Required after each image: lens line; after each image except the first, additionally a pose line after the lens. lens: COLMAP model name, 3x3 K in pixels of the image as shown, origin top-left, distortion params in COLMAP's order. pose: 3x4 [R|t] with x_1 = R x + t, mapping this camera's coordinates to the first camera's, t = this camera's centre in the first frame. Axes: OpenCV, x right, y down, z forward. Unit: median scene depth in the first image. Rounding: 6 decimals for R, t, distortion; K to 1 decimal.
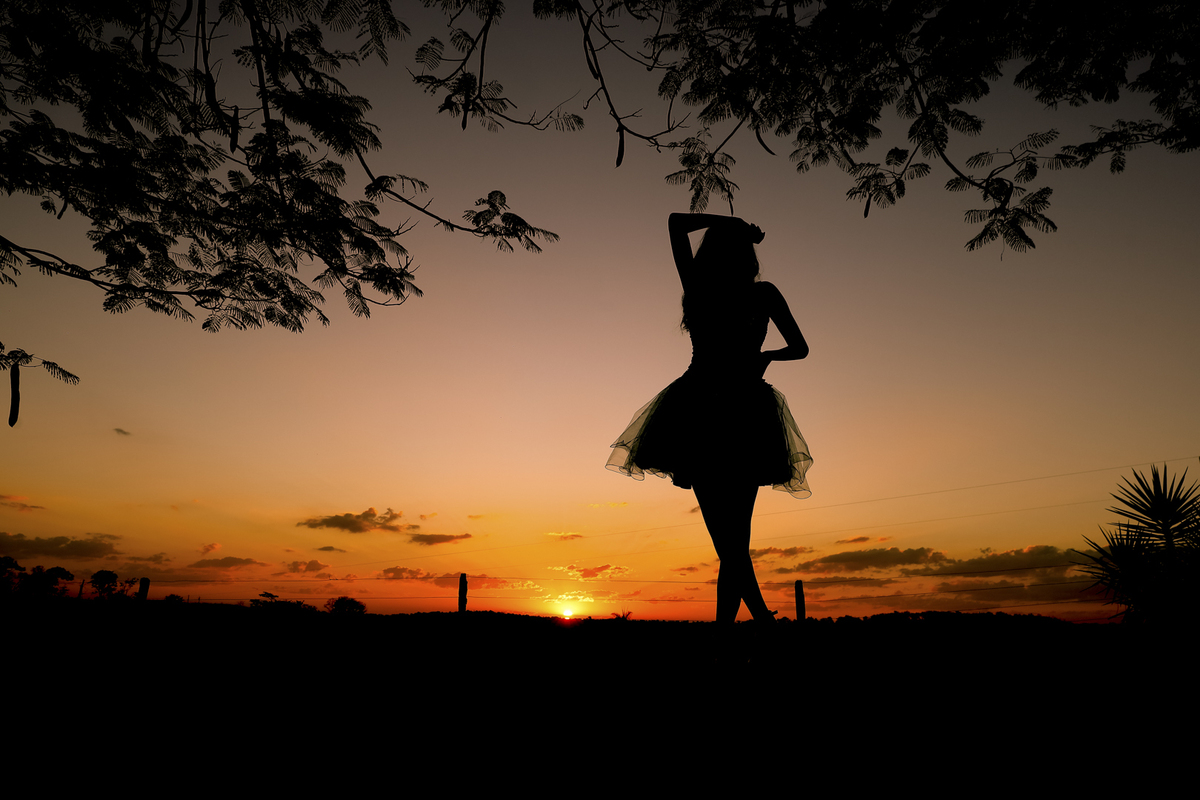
lens RADIAL K [[833.5, 0, 600.1], [0, 833.5, 400.0], [0, 0, 1]] dist [0.002943, -0.000307]
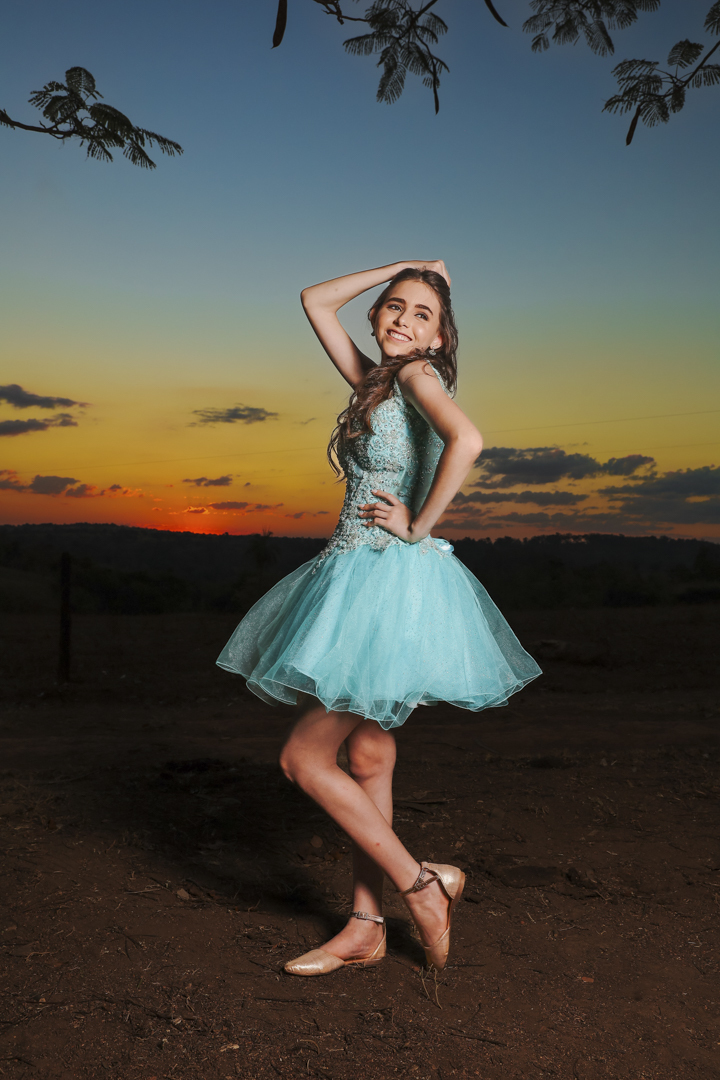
lens RADIAL K [[951.0, 0, 359.9], [0, 951.0, 540.0], [0, 0, 1]] dist [0.022703, 0.002592]
pose [[0.991668, 0.023202, 0.126711, 0.001159], [-0.055437, 0.964767, 0.257200, -0.079360], [-0.116279, -0.262081, 0.958015, 0.145887]]
